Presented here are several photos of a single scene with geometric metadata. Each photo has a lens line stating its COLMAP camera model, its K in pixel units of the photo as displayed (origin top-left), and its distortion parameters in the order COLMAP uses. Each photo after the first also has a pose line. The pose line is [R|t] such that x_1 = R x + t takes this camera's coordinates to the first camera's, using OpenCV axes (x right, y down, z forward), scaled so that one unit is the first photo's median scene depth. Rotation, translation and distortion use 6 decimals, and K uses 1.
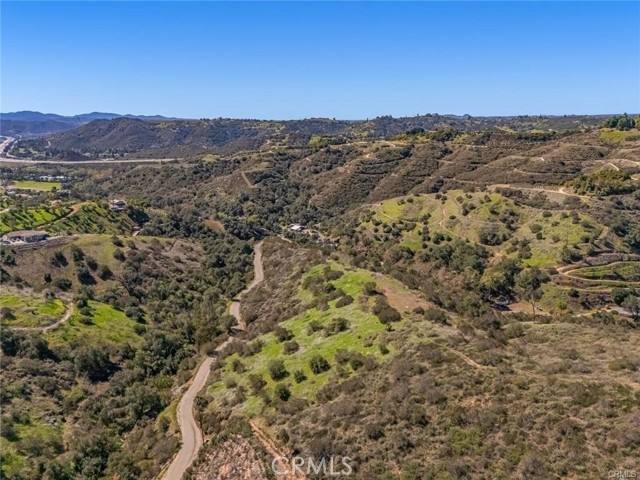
lens RADIAL K [[476.1, 0, 320.0], [0, 476.1, 240.0], [0, 0, 1]] dist [0.066431, -0.085330]
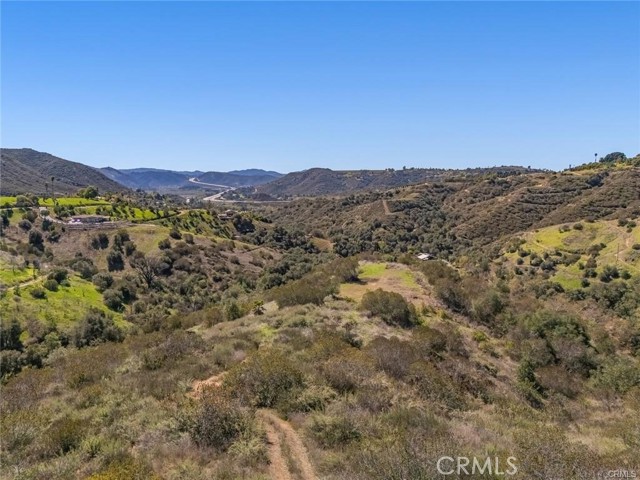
lens RADIAL K [[476.1, 0, 320.0], [0, 476.1, 240.0], [0, 0, 1]] dist [0.066431, -0.085330]
pose [[0.920726, 0.059463, -0.385651, 0.114107], [-0.104443, 0.989815, -0.096735, 0.048988], [0.375971, 0.129345, 0.917559, 0.190562]]
